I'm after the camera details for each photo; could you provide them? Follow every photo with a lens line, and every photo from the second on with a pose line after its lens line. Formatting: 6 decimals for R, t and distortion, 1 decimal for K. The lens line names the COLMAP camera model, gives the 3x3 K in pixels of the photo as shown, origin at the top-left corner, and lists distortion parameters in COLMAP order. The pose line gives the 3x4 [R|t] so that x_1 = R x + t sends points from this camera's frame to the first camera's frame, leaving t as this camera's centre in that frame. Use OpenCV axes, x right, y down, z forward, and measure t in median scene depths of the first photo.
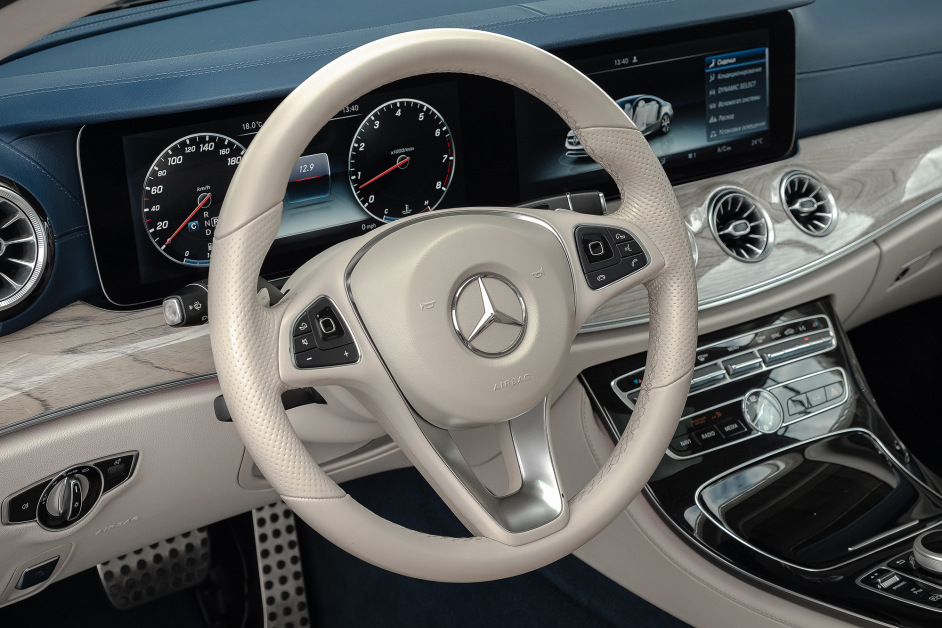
lens RADIAL K [[1698.3, 0, 471.3], [0, 1698.3, 291.5], [0, 0, 1]] dist [0.021286, -0.036789]
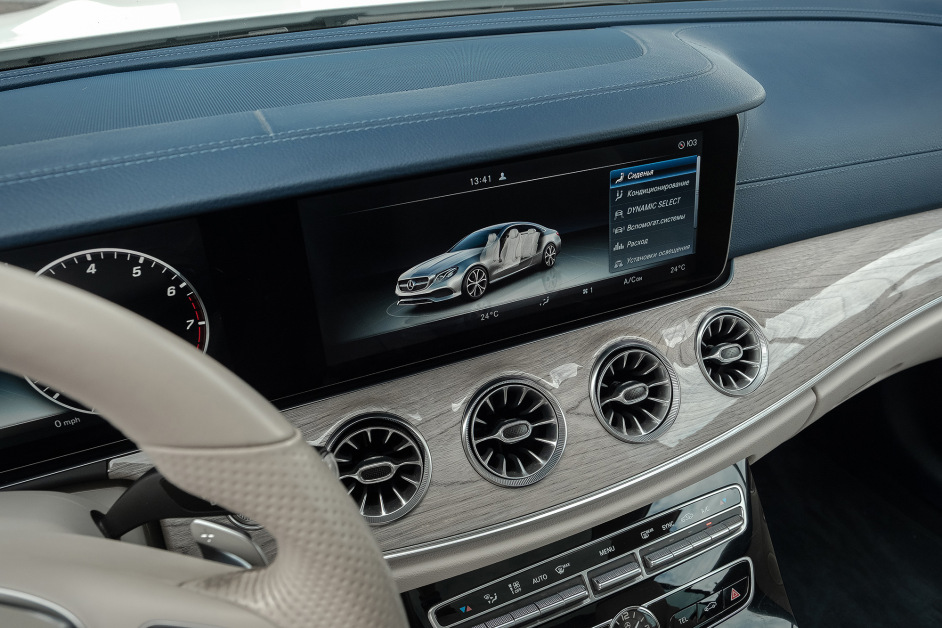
lens RADIAL K [[725.1, 0, 483.8], [0, 725.1, 316.8], [0, 0, 1]] dist [-0.016480, -0.004416]
pose [[0.981720, 0.076152, -0.174431, 0.147714], [-0.045317, 0.983635, 0.174380, -0.130418], [0.184856, -0.163288, 0.969105, 0.677082]]
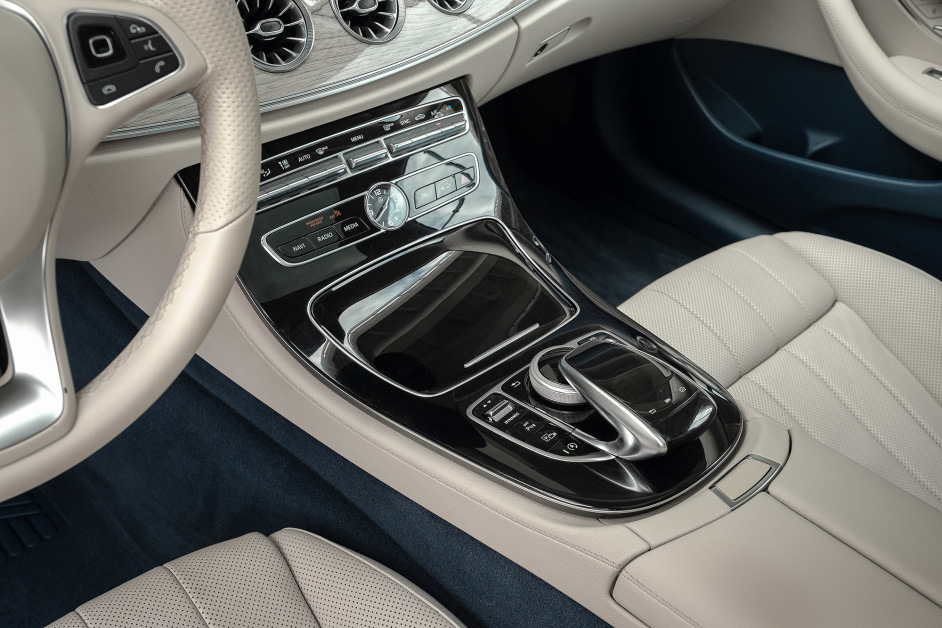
lens RADIAL K [[978.0, 0, 471.0], [0, 978.0, 314.0], [0, 0, 1]] dist [-0.023314, -0.003139]
pose [[0.987202, -0.026908, 0.157186, 0.128371], [-0.020029, 0.956937, 0.289604, -0.031426], [-0.158210, -0.289046, 0.944152, 0.449569]]
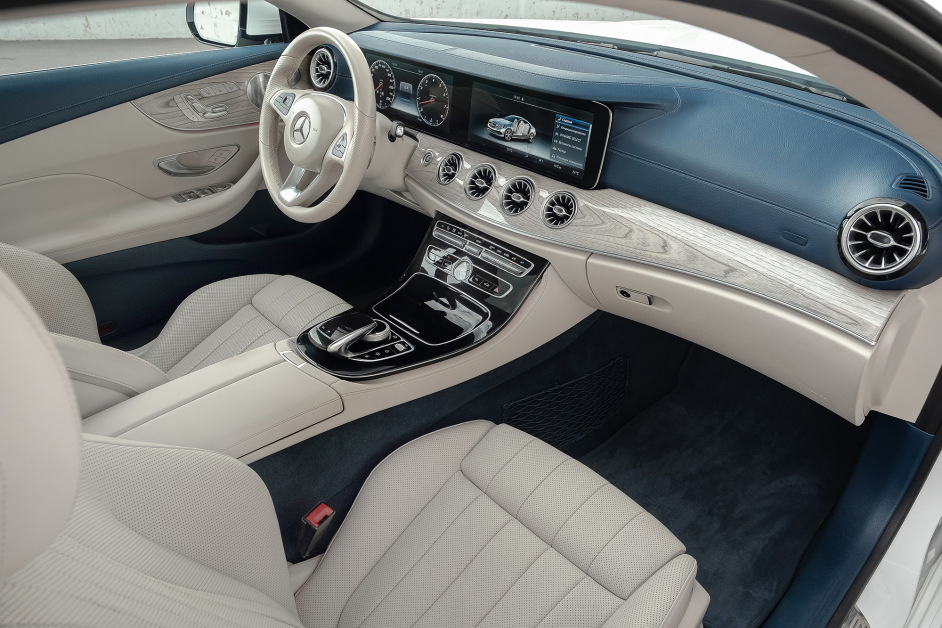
lens RADIAL K [[668.0, 0, 483.4], [0, 668.0, 327.8], [0, 0, 1]] dist [-0.021500, -0.001943]
pose [[0.143456, 0.527008, -0.837665, 0.909537], [-0.384814, 0.809517, 0.443396, -0.250851], [0.911778, 0.258737, 0.318930, 0.766477]]
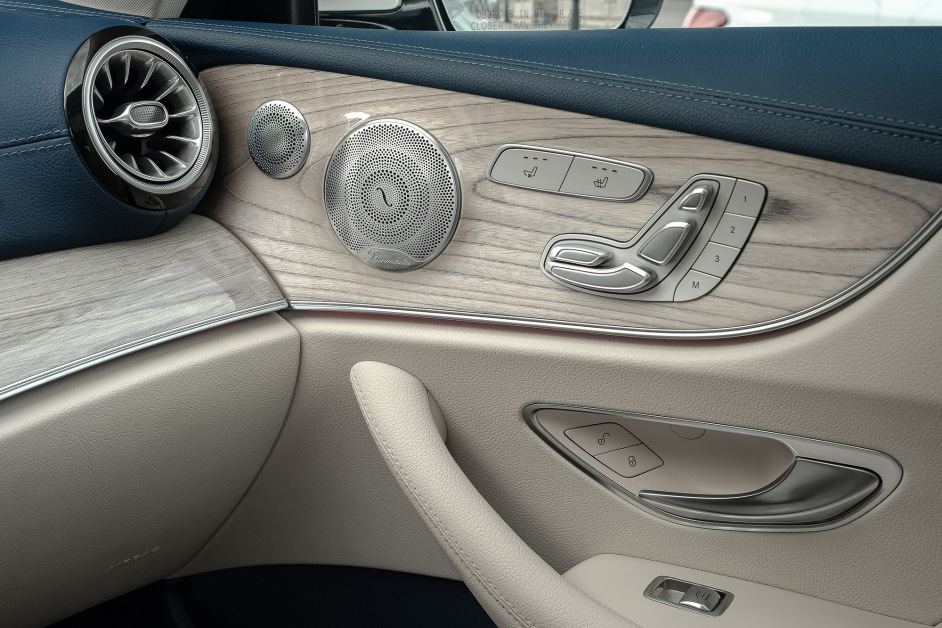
lens RADIAL K [[1258.6, 0, 471.6], [0, 1258.6, 263.1], [0, 0, 1]] dist [-0.005530, -0.005899]
pose [[0.922760, -0.084214, 0.376062, 0.392660], [0.139005, 0.982874, -0.120981, -0.069575], [-0.359433, 0.163911, 0.918663, 0.766218]]
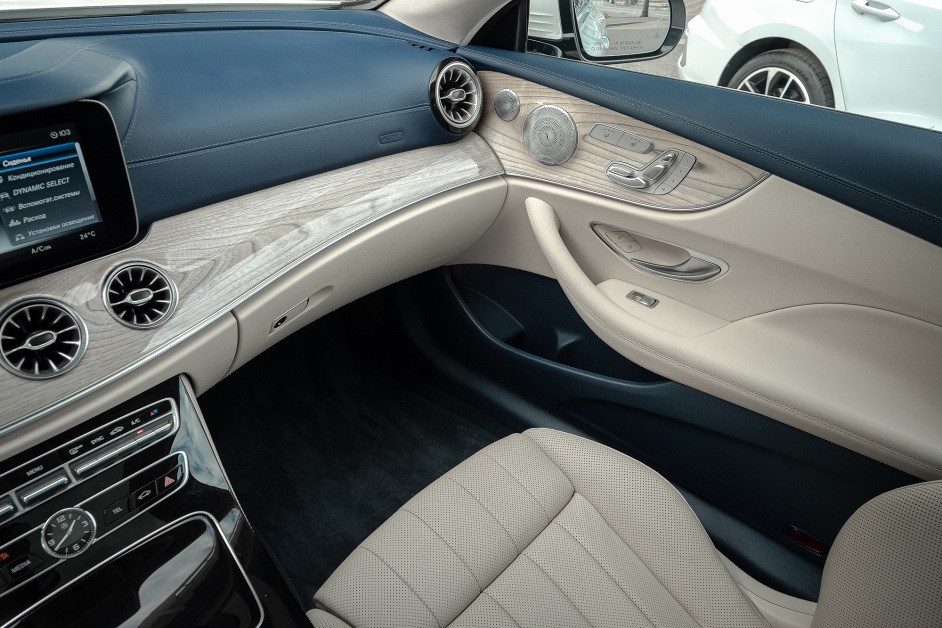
lens RADIAL K [[662.1, 0, 471.3], [0, 662.1, 302.4], [0, 0, 1]] dist [-0.019879, -0.002053]
pose [[0.971522, -0.082772, 0.222021, 0.320607], [0.039753, 0.980658, 0.191651, -0.122627], [-0.233590, -0.177367, 0.956021, 0.598379]]
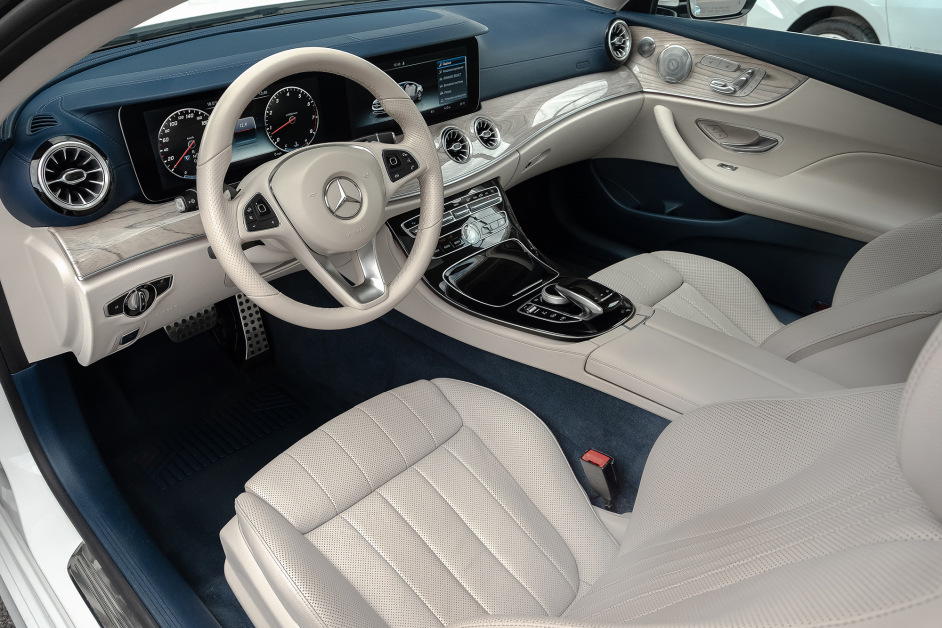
lens RADIAL K [[706.5, 0, 433.5], [0, 706.5, 335.8], [0, 0, 1]] dist [-0.016141, -0.001780]
pose [[0.987743, -0.076183, 0.136237, -0.007922], [0.043428, 0.972471, 0.228941, -0.010933], [-0.149928, -0.220218, 0.963860, 0.109716]]
